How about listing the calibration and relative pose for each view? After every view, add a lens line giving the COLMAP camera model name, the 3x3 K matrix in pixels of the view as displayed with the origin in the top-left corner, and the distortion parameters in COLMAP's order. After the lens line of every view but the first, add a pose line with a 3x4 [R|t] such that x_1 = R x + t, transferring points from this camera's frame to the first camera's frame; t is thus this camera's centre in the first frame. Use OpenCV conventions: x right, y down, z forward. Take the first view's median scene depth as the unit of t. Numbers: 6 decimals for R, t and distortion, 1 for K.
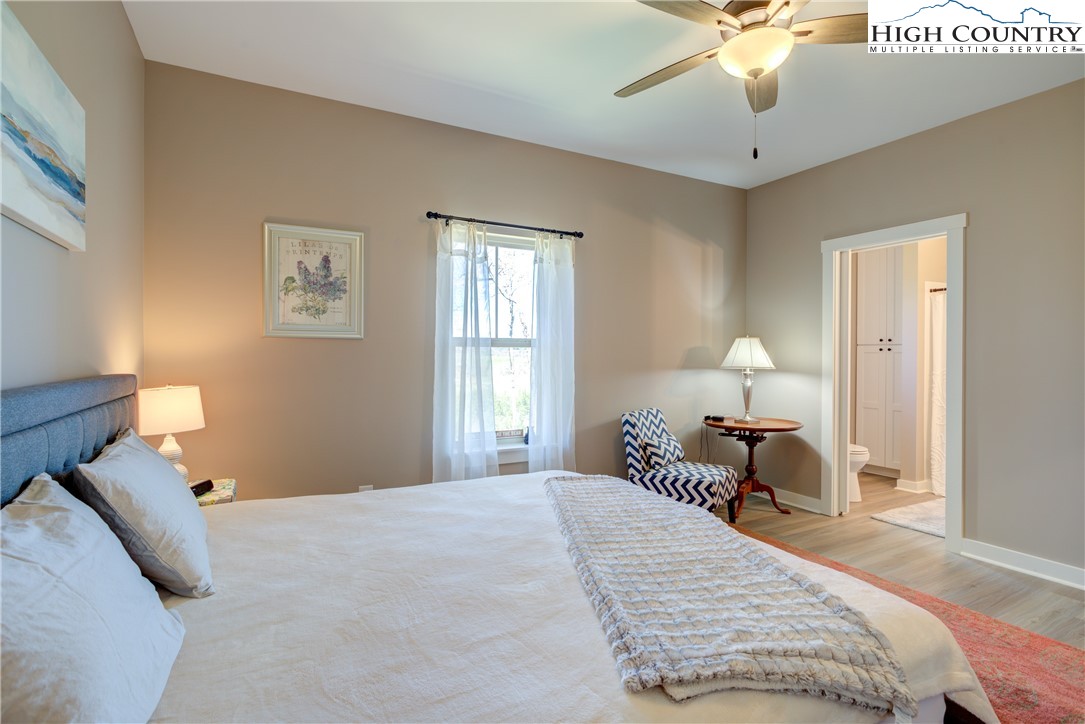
lens RADIAL K [[524.8, 0, 541.5], [0, 524.8, 362.9], [0, 0, 1]] dist [-0.011344, 0.002778]
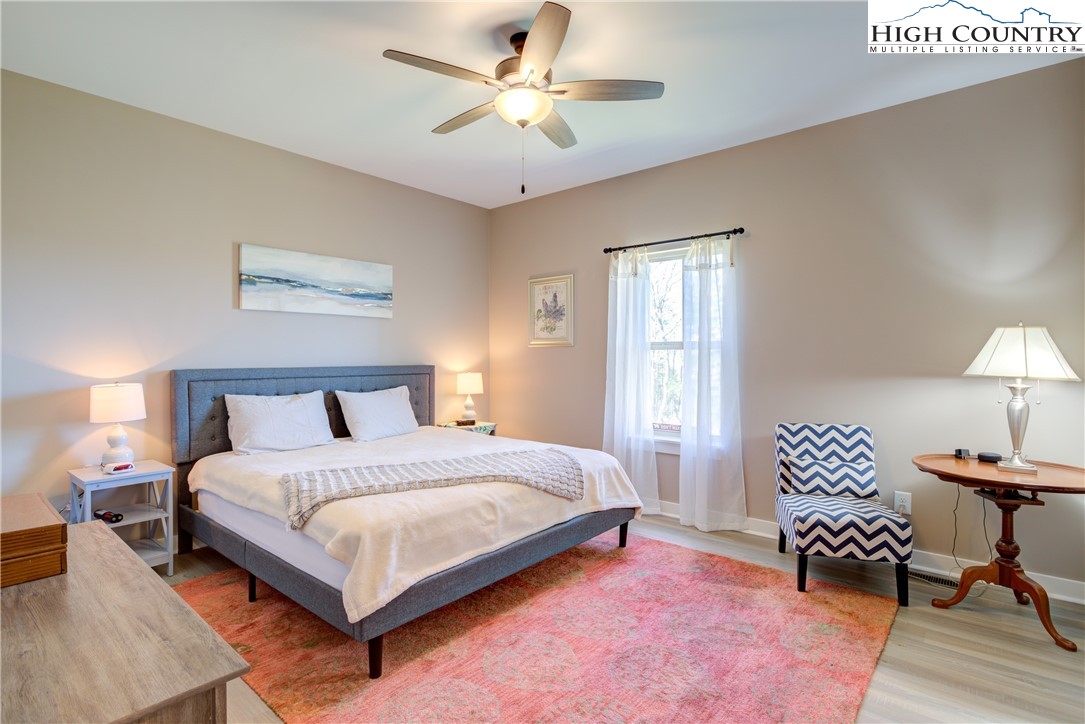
lens RADIAL K [[524.8, 0, 541.5], [0, 524.8, 362.9], [0, 0, 1]] dist [-0.011344, 0.002778]
pose [[0.363578, 0.007759, -0.931531, 0.908981], [-0.015448, 0.999878, 0.002299, -0.000359], [0.931436, 0.013555, 0.363654, 0.350324]]
